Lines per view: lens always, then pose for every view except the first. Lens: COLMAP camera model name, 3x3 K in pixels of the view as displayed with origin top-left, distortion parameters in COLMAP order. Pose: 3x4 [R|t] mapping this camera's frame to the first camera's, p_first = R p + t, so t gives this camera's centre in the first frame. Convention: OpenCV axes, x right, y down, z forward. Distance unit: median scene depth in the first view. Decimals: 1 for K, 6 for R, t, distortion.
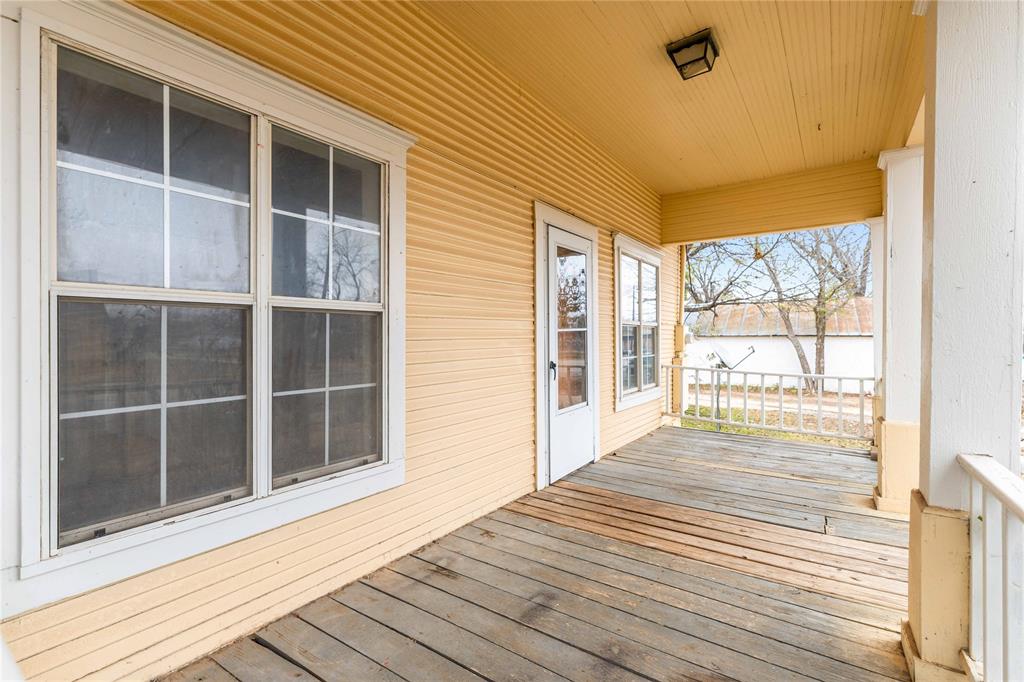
lens RADIAL K [[447.7, 0, 507.5], [0, 447.7, 335.3], [0, 0, 1]] dist [0.004458, 0.000253]
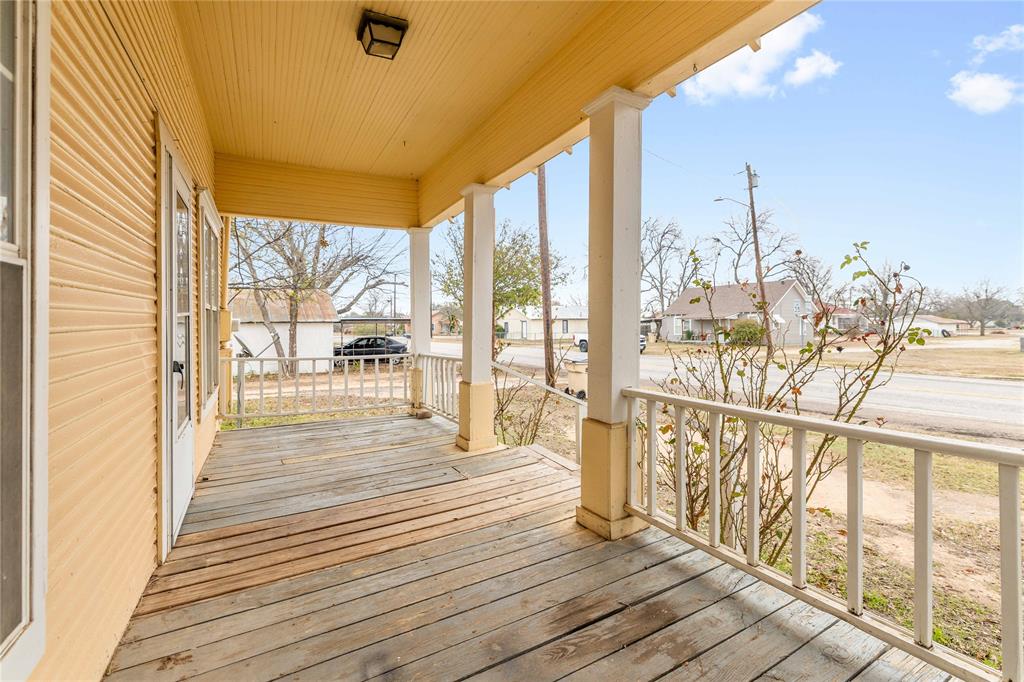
lens RADIAL K [[455.2, 0, 512.1], [0, 455.2, 319.5], [0, 0, 1]] dist [0.000964, 0.000033]
pose [[0.438247, -0.001199, 0.898854, -0.336192], [0.006880, 0.999974, -0.002020, 0.001548], [-0.898828, 0.007070, 0.438244, 0.293662]]
